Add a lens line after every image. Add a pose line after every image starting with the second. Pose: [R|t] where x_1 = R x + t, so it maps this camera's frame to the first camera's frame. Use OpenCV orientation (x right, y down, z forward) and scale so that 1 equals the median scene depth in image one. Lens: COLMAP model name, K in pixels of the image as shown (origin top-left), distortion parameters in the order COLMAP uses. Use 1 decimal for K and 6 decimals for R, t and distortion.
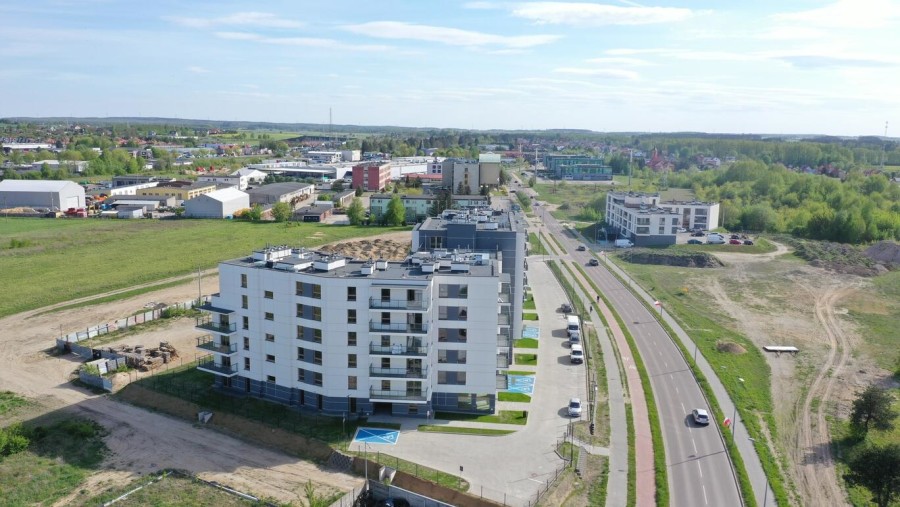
lens RADIAL K [[719.7, 0, 450.6], [0, 719.7, 254.4], [0, 0, 1]] dist [-0.008816, 0.008011]
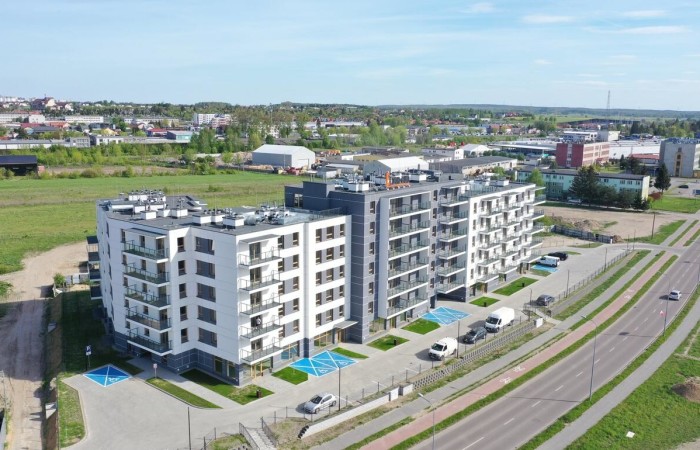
lens RADIAL K [[635.5, 0, 350.1], [0, 635.5, 225.1], [0, 0, 1]] dist [-0.012681, 0.000000]
pose [[0.818224, 0.098433, -0.566410, 0.247786], [-0.099015, 0.994639, 0.029818, -0.007989], [0.566309, 0.031686, 0.823584, 0.167296]]
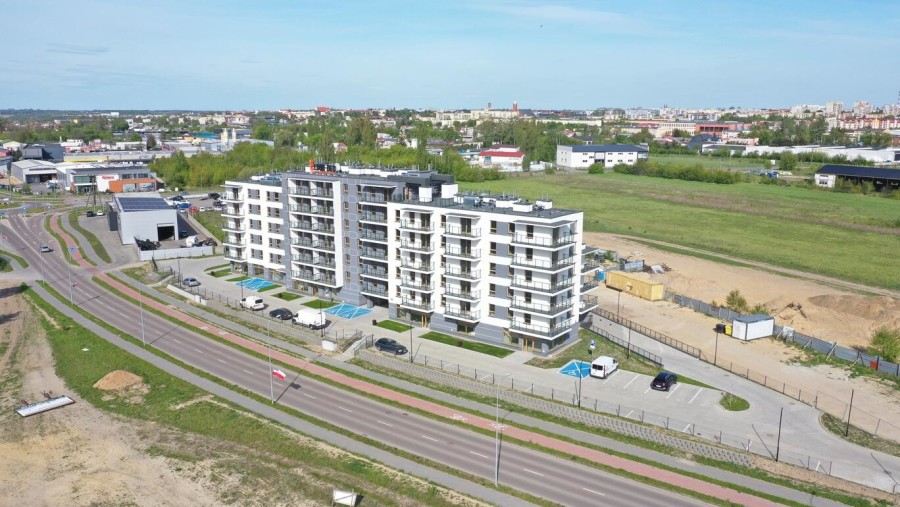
lens RADIAL K [[719.7, 0, 450.4], [0, 719.7, 257.0], [0, 0, 1]] dist [-0.008816, 0.008011]
pose [[-0.574244, 0.145456, -0.805659, 0.414297], [-0.151582, 0.948184, 0.279230, -0.124877], [0.804529, 0.282470, -0.522441, 0.878947]]
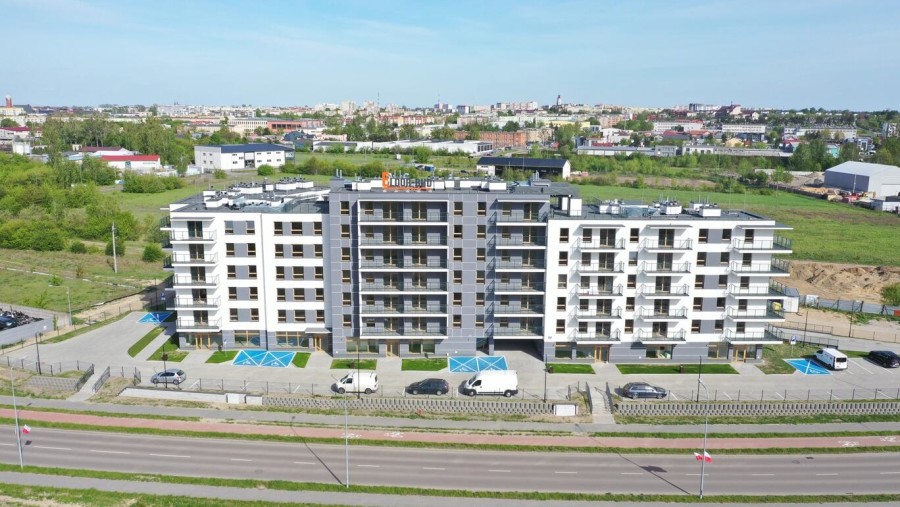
lens RADIAL K [[719.7, 0, 452.5], [0, 719.7, 249.2], [0, 0, 1]] dist [-0.008816, 0.008011]
pose [[0.075849, 0.172051, -0.982164, 0.427513], [-0.178977, 0.971353, 0.156335, -0.057458], [0.980925, 0.163926, 0.104469, 0.506409]]
